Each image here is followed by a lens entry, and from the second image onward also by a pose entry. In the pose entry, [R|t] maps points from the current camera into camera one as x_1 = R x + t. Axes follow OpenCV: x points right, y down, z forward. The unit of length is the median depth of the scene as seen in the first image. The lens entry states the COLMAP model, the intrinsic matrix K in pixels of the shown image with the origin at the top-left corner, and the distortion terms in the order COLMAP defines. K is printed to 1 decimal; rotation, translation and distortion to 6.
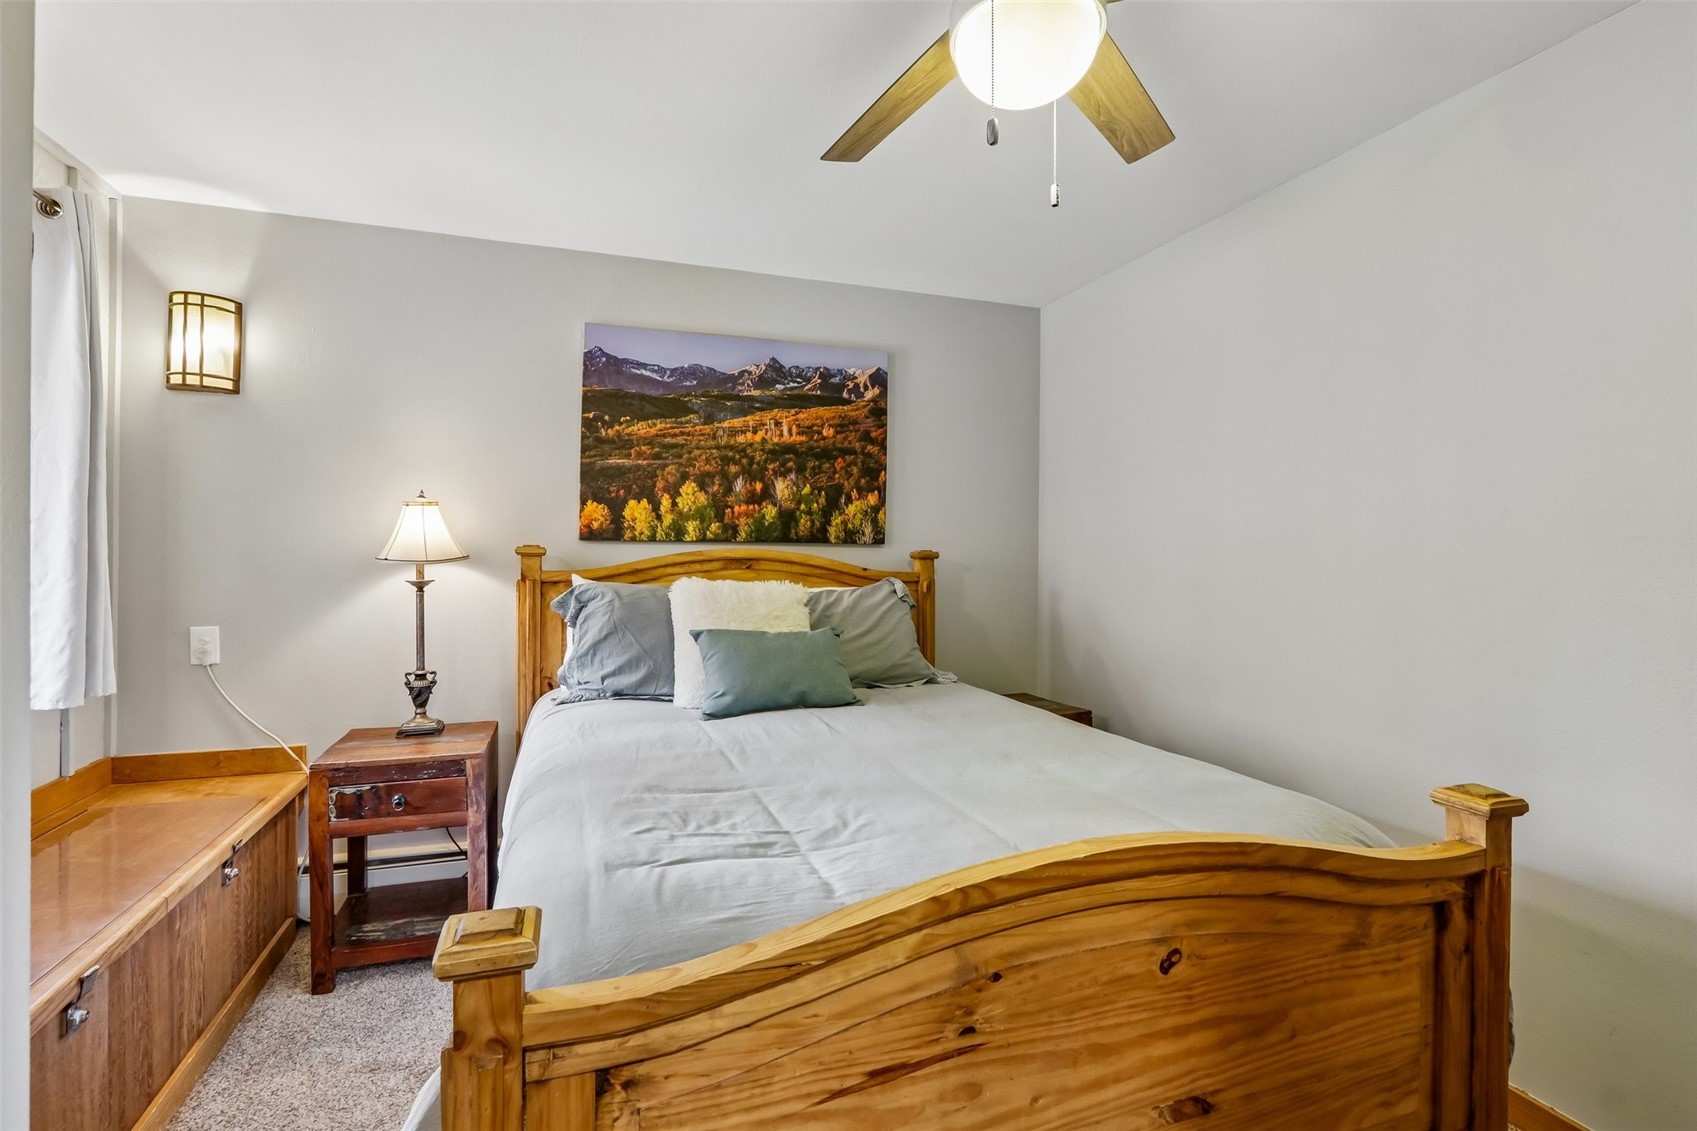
lens RADIAL K [[806.8, 0, 839.1], [0, 806.8, 550.4], [0, 0, 1]] dist [-0.010858, 0.001391]
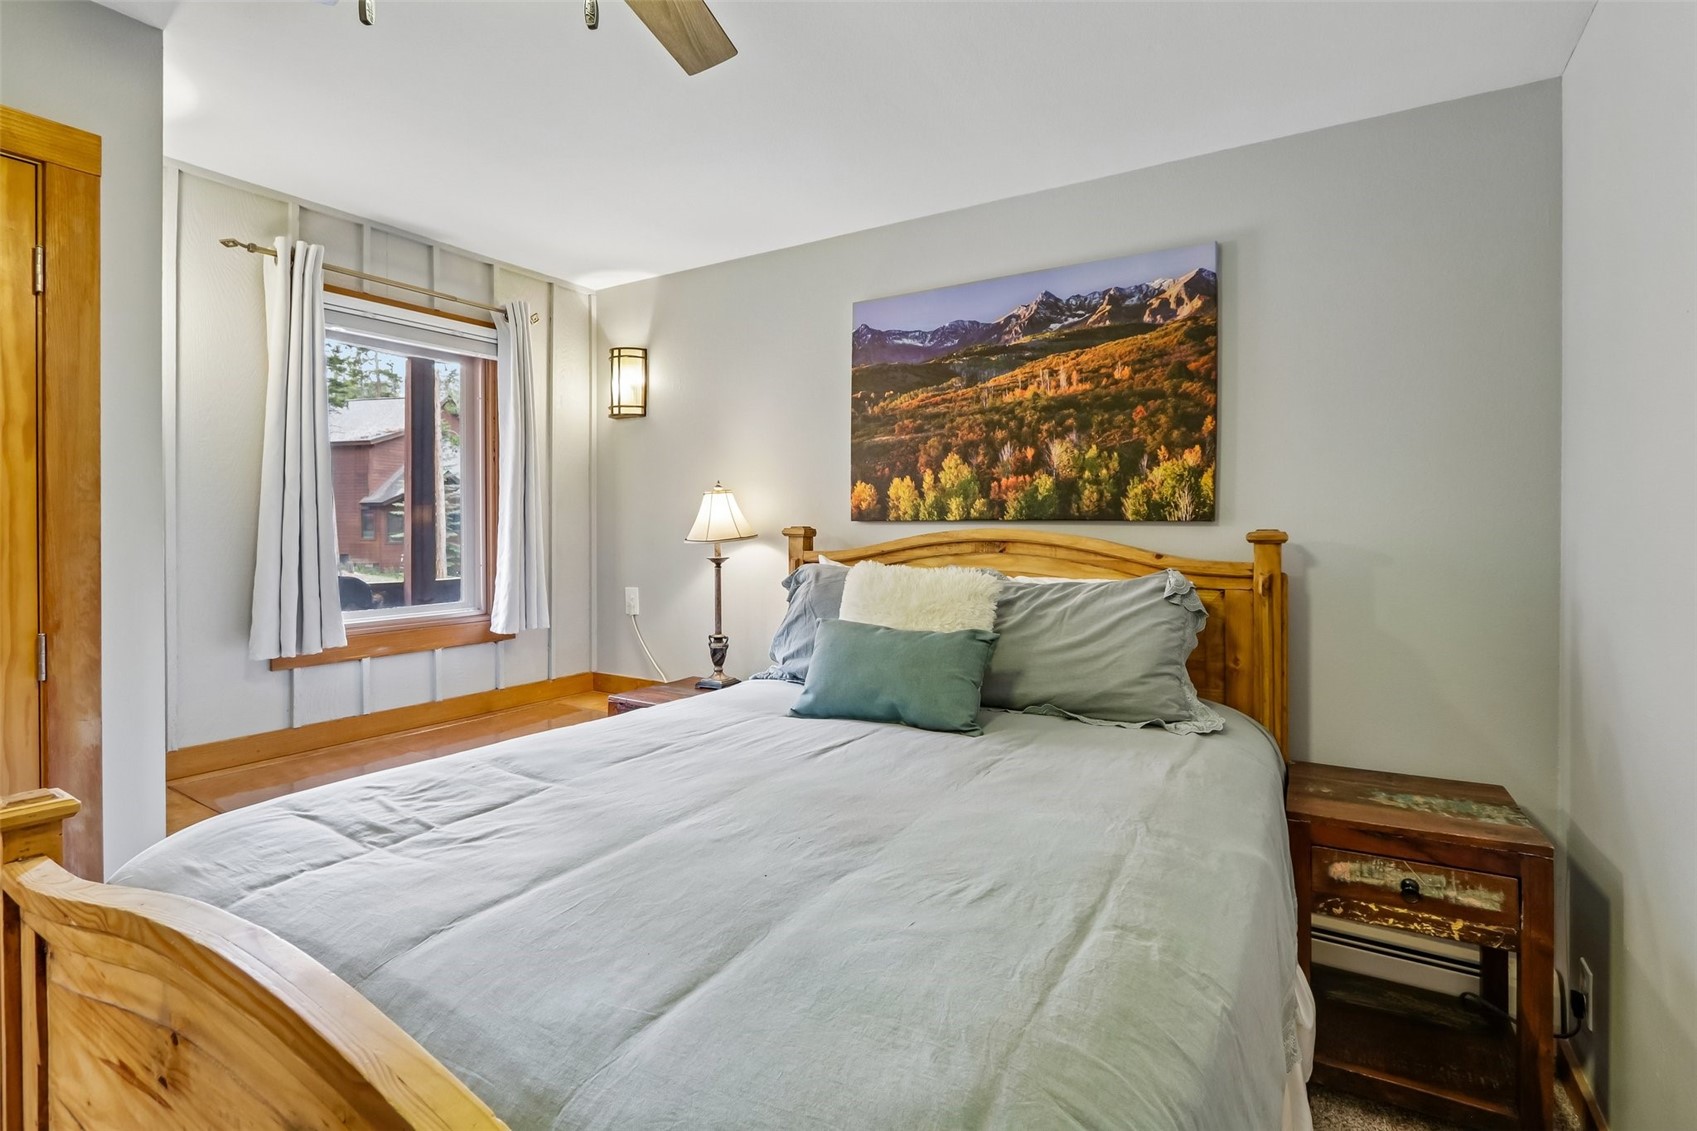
lens RADIAL K [[805.5, 0, 846.2], [0, 805.5, 532.6], [0, 0, 1]] dist [-0.017212, 0.000649]
pose [[0.623966, -0.001439, -0.781450, 0.431900], [0.003480, 0.999994, 0.000937, 0.000574], [0.781444, -0.003304, 0.623967, 0.349327]]
